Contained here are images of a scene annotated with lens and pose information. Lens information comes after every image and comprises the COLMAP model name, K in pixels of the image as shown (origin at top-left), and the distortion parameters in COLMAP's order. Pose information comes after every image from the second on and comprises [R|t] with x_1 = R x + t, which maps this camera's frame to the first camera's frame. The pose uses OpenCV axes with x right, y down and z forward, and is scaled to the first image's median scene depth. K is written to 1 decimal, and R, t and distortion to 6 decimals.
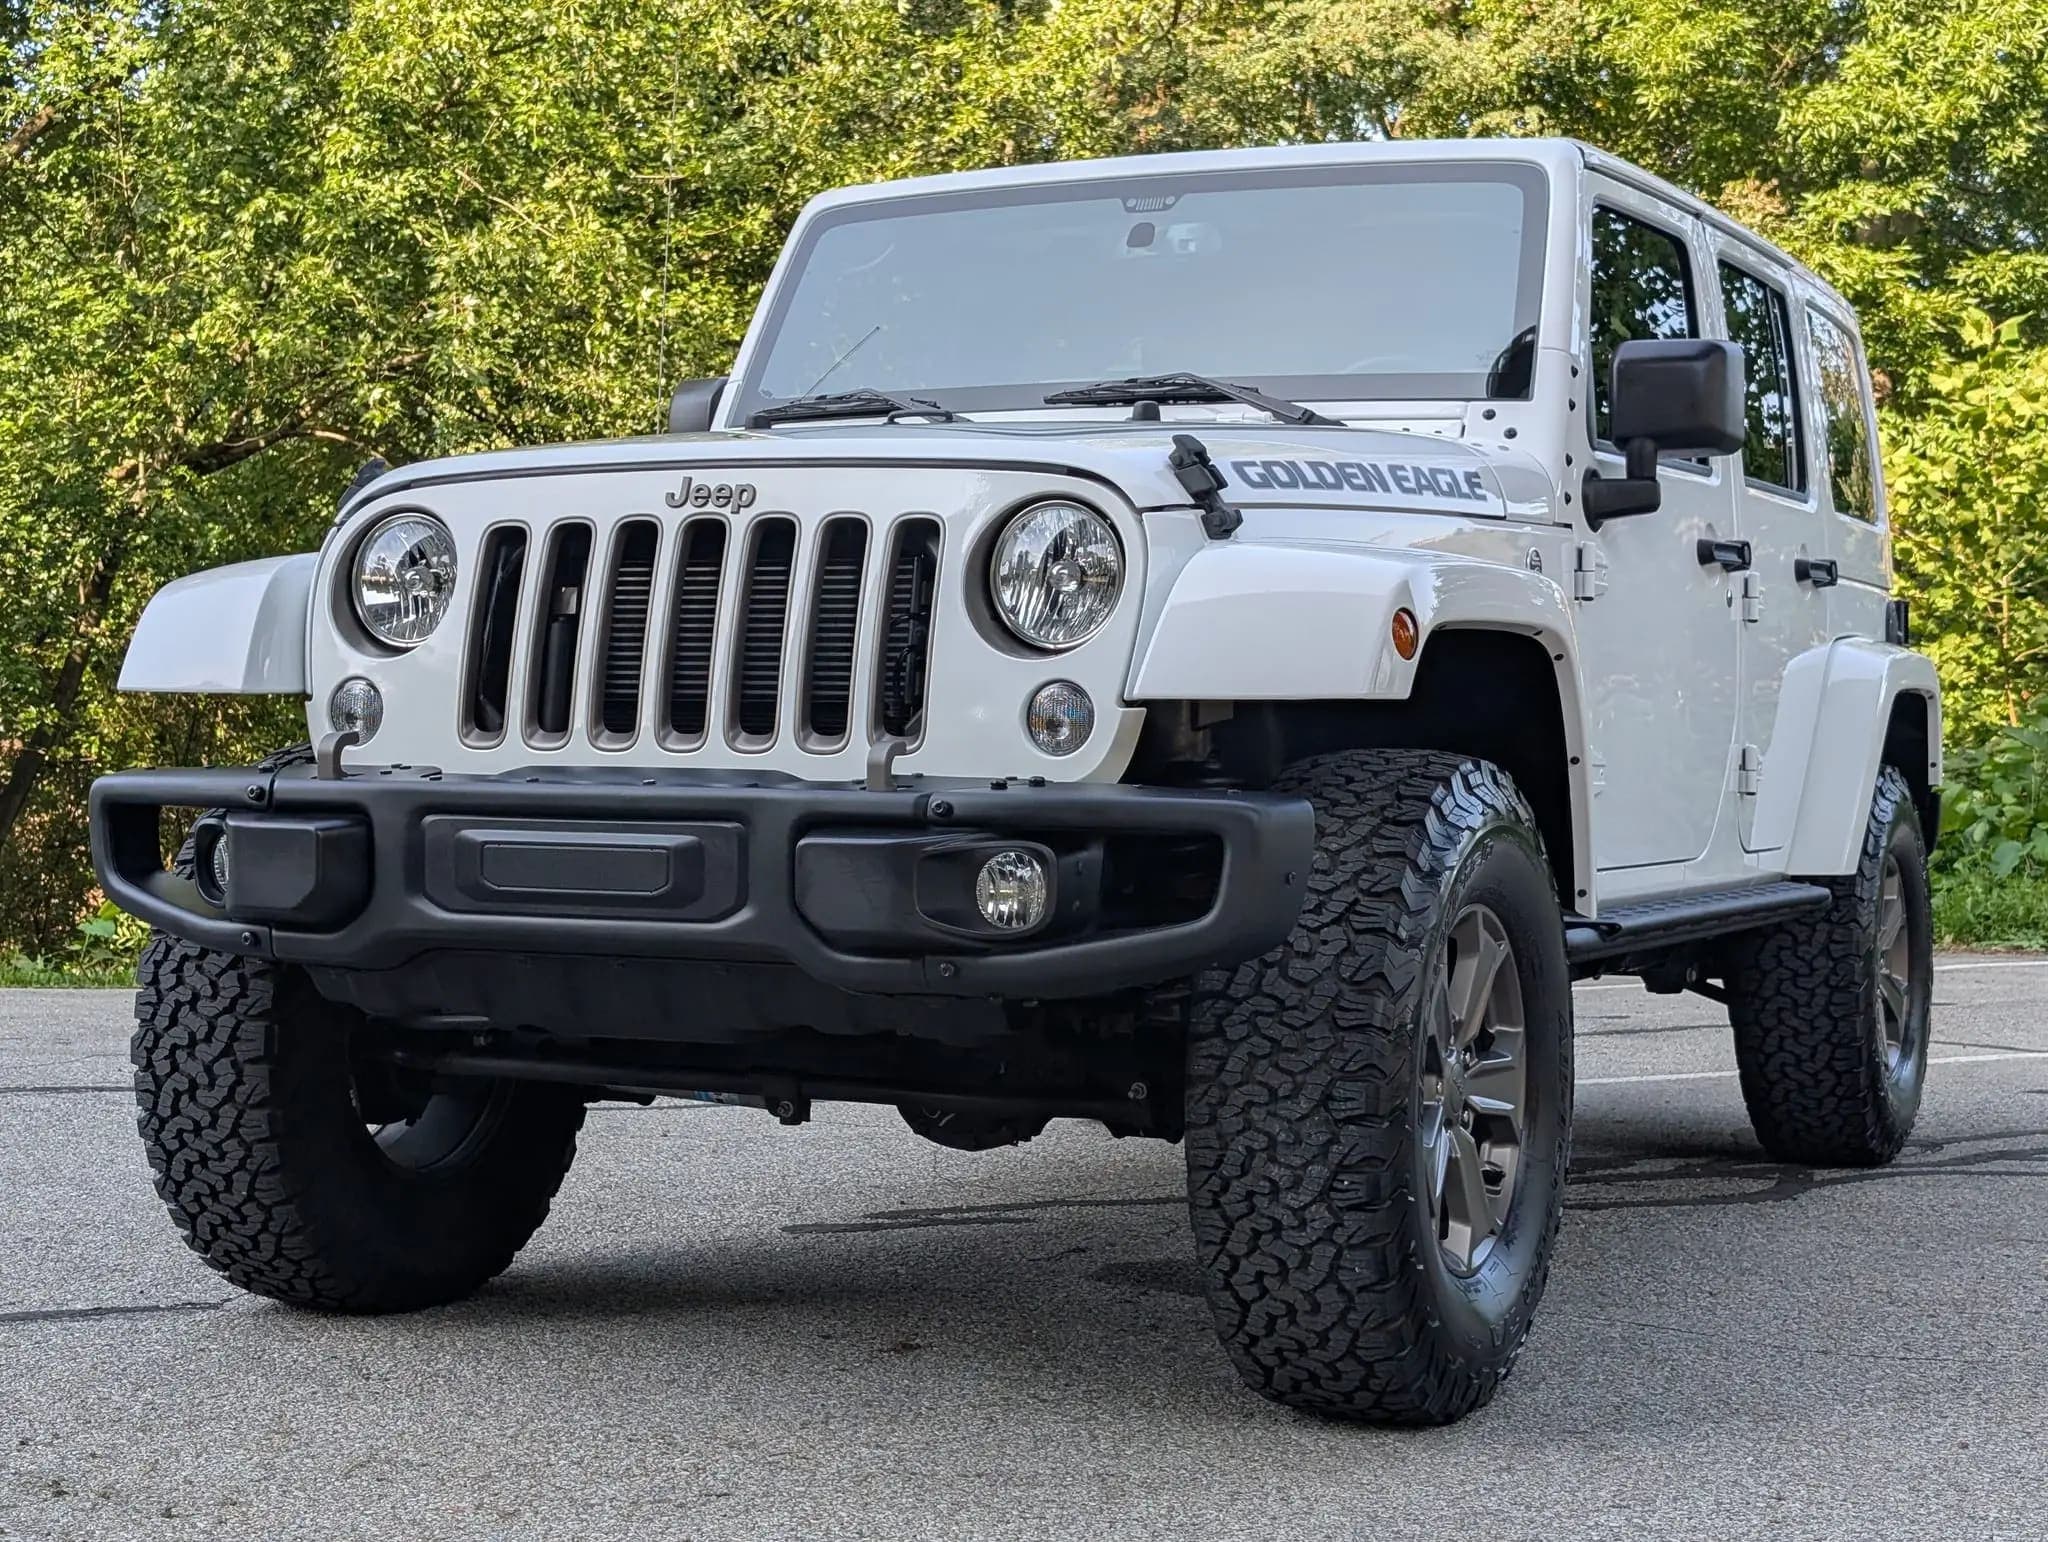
lens RADIAL K [[3185.5, 0, 1011.5], [0, 3185.5, 767.5], [0, 0, 1]] dist [0.262514, -1.147483]
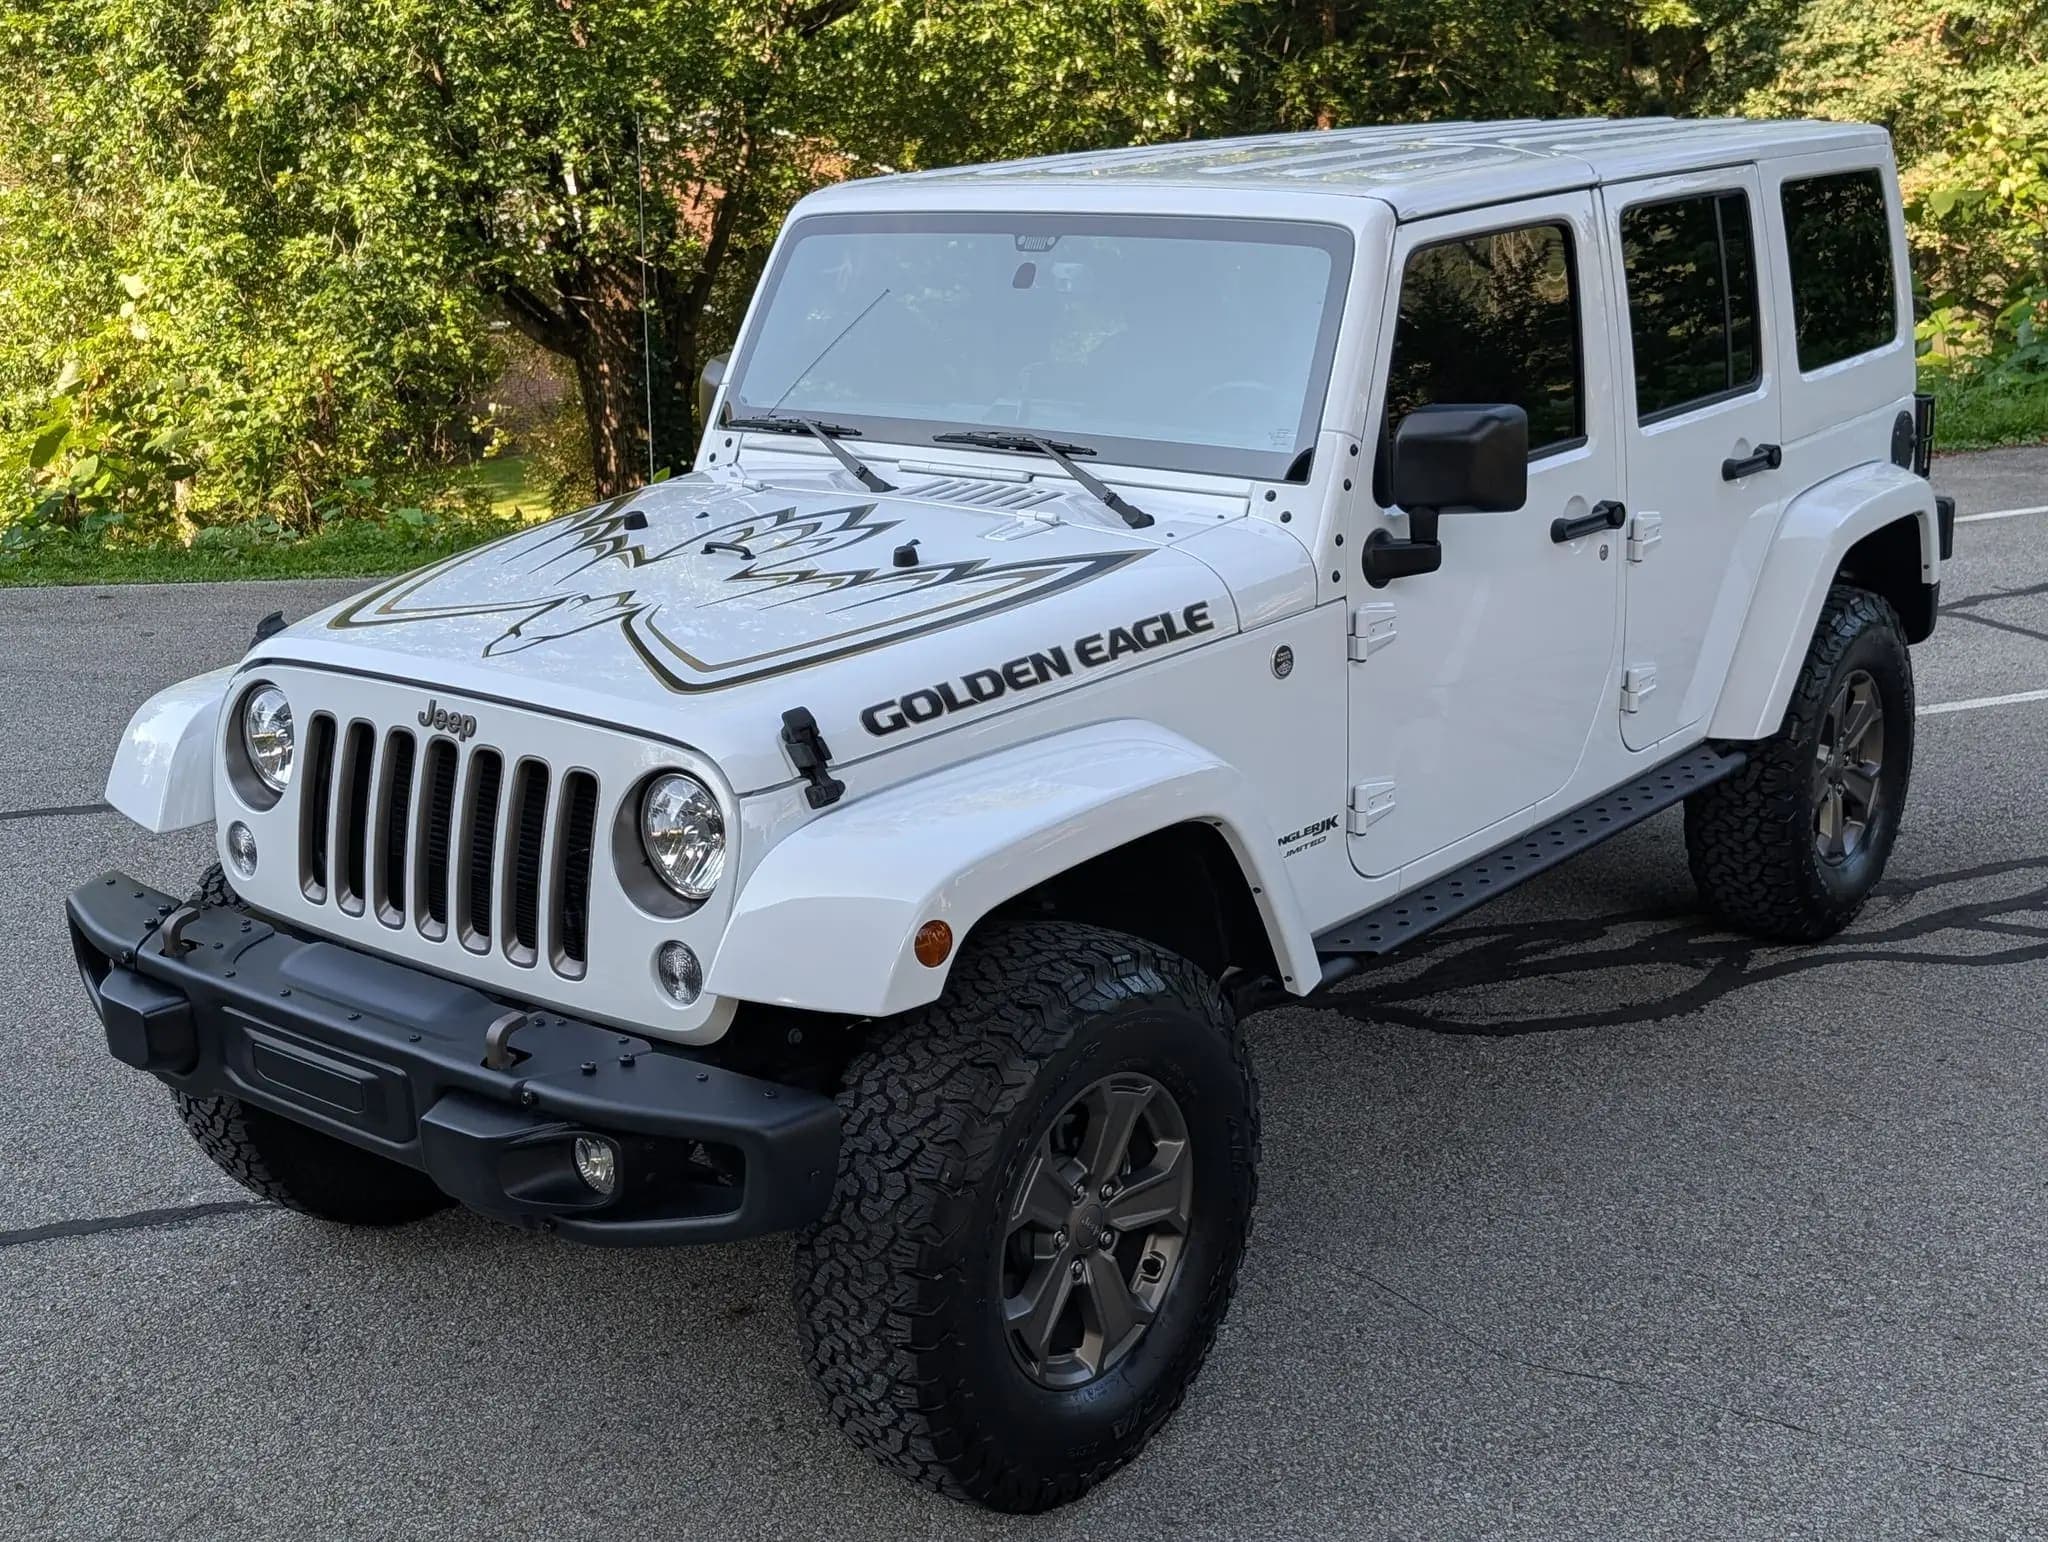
lens RADIAL K [[2396.6, 0, 1029.8], [0, 2396.6, 759.2], [0, 0, 1]] dist [0.203224, -0.775418]
pose [[0.970995, 0.021389, -0.238143, 0.308963], [0.043065, 0.964058, 0.262179, -0.281112], [0.235191, -0.264830, 0.935174, 0.211910]]
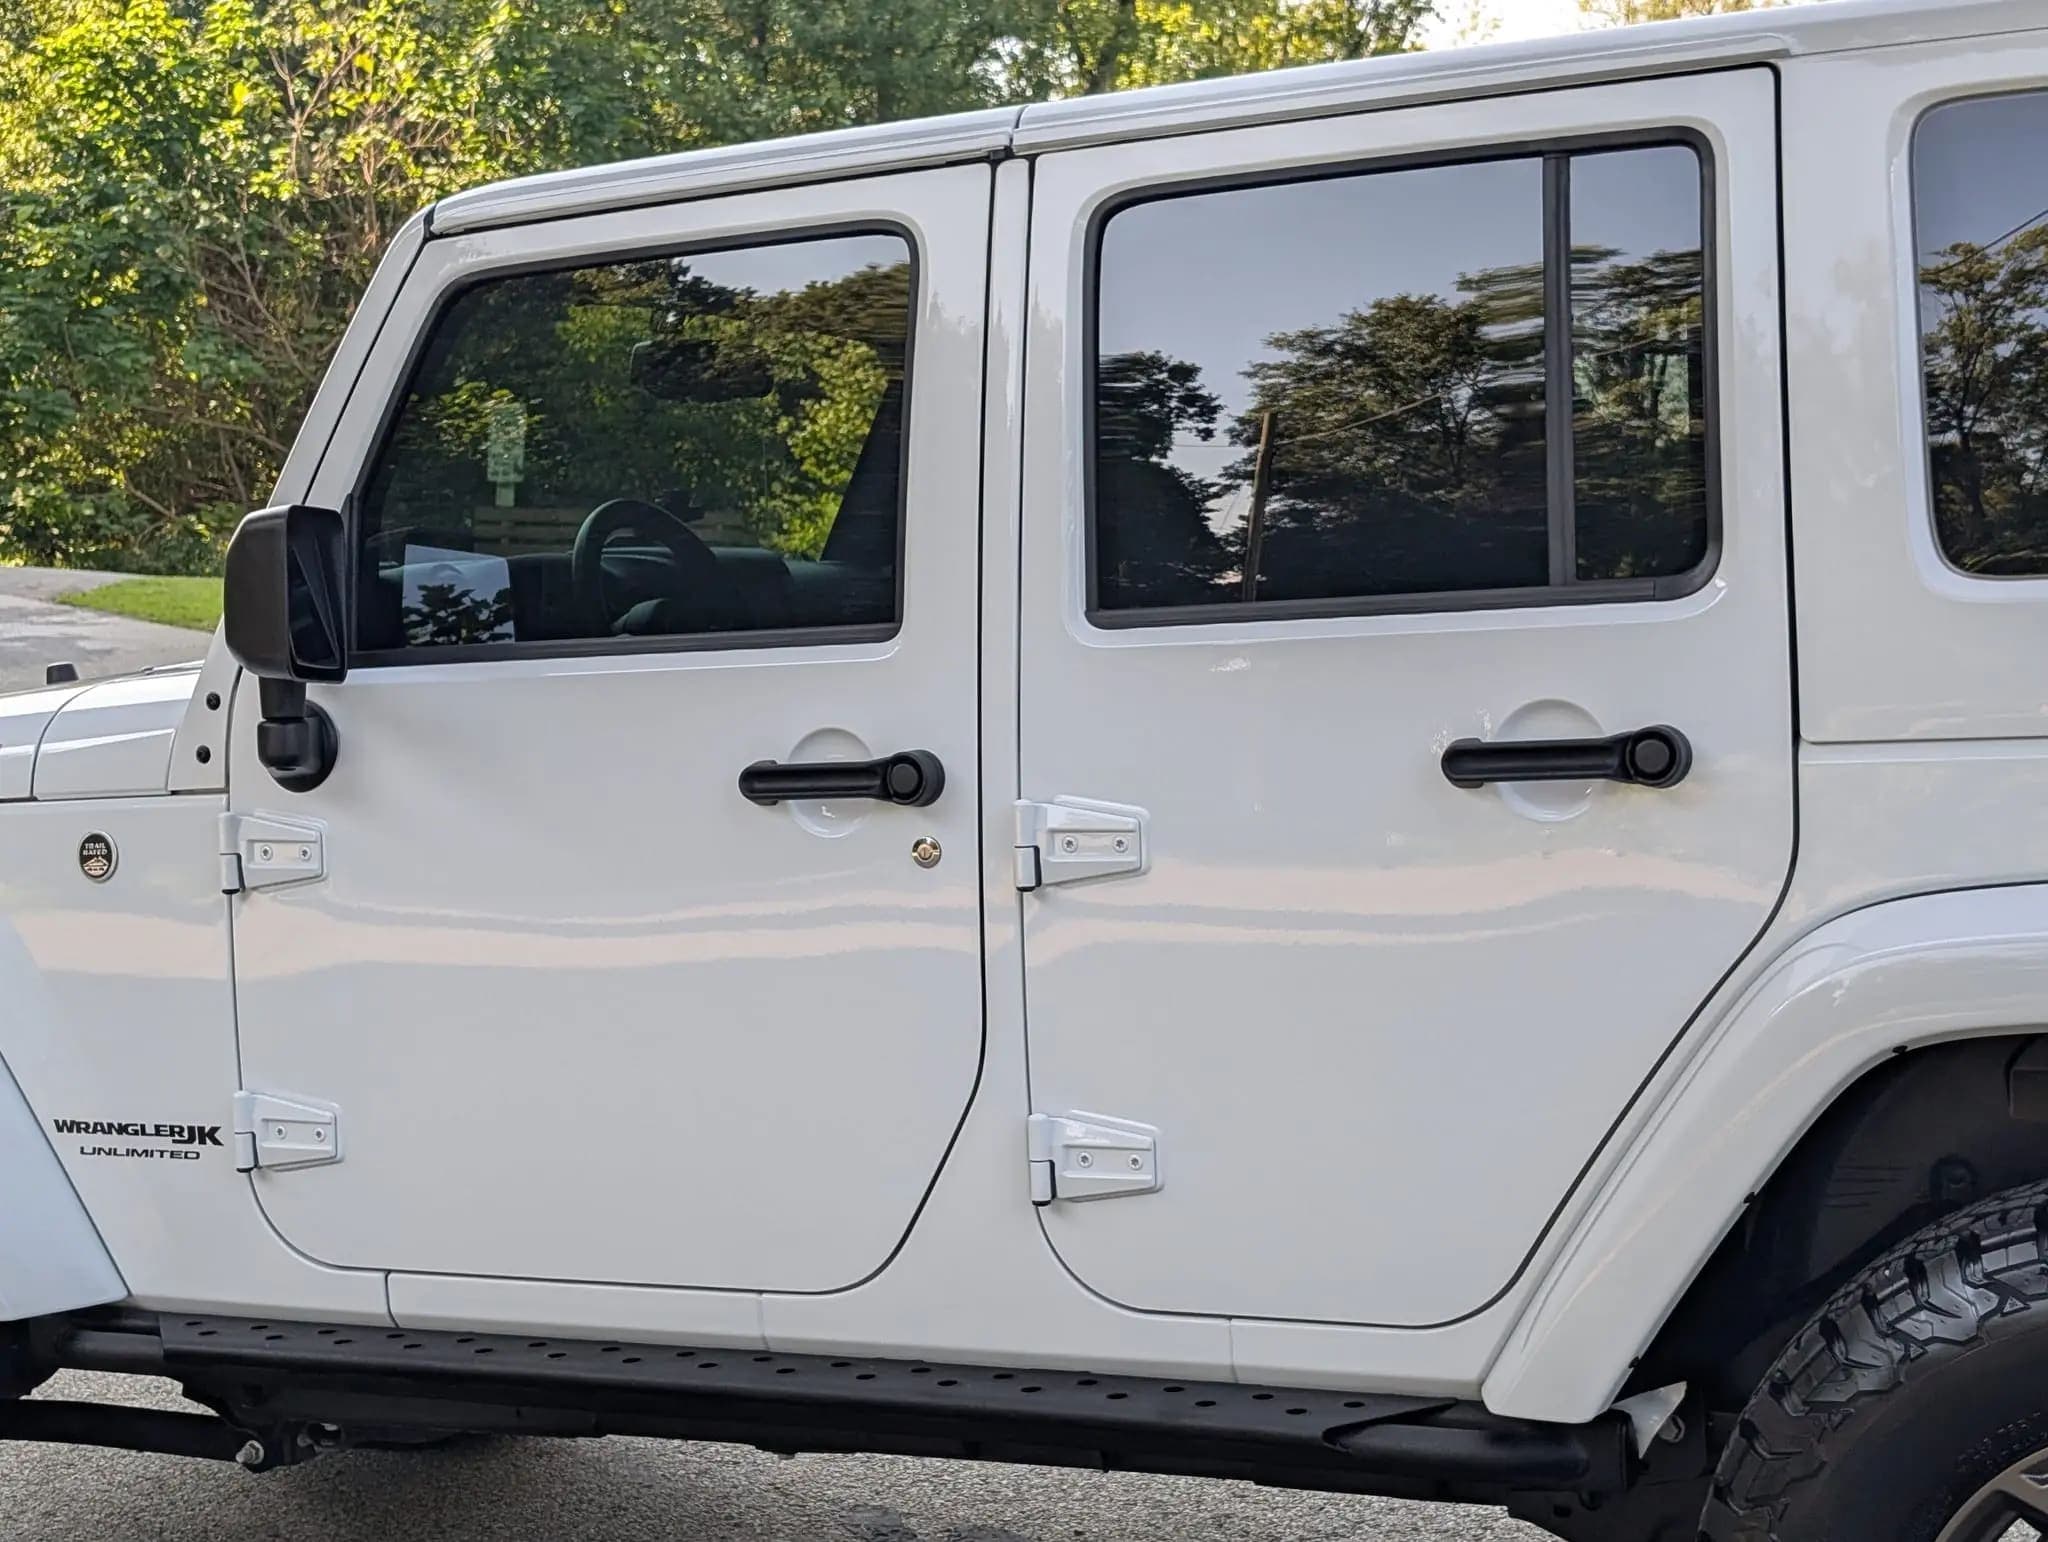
lens RADIAL K [[3185.5, 0, 1011.5], [0, 3185.5, 767.5], [0, 0, 1]] dist [0.262514, -1.147483]
pose [[0.019799, 0.037788, -0.999090, 1.049751], [0.033728, 0.998692, 0.038441, -0.118331], [0.999235, -0.034458, 0.018498, 1.344673]]
